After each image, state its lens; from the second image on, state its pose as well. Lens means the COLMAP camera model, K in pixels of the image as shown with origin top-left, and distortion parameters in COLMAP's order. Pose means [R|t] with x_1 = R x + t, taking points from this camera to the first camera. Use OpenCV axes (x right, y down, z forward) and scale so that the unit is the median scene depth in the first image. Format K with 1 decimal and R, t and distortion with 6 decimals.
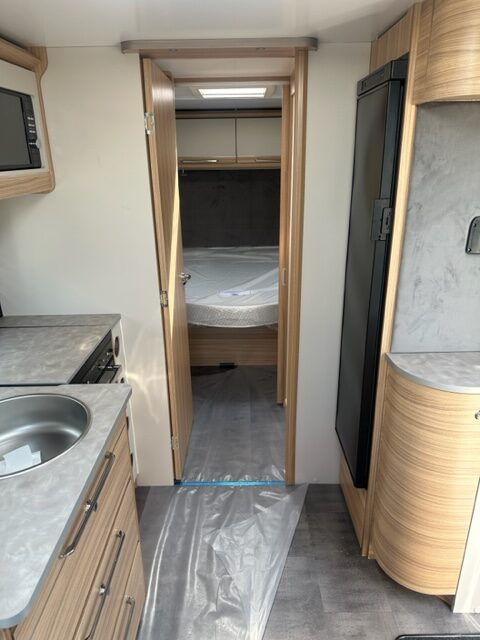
lens RADIAL K [[456.7, 0, 247.7], [0, 456.7, 320.1], [0, 0, 1]] dist [0.003718, -0.003518]
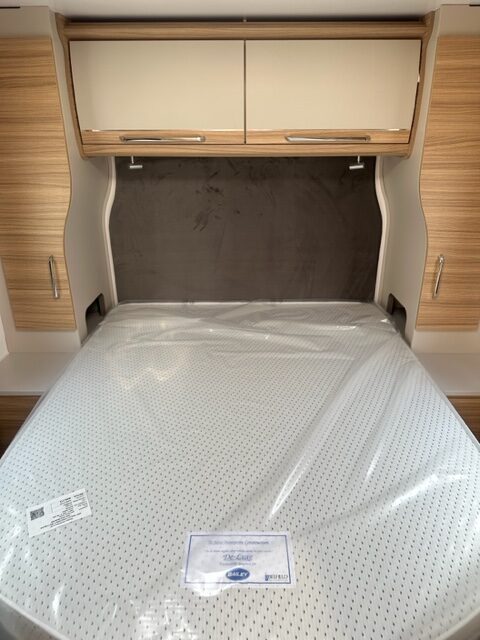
lens RADIAL K [[456.7, 0, 247.7], [0, 456.7, 320.1], [0, 0, 1]] dist [0.003718, -0.003518]
pose [[0.999920, 0.011476, -0.005268, -0.016787], [-0.011204, 0.998728, 0.049165, -0.184191], [0.005826, -0.049102, 0.998777, 0.518372]]
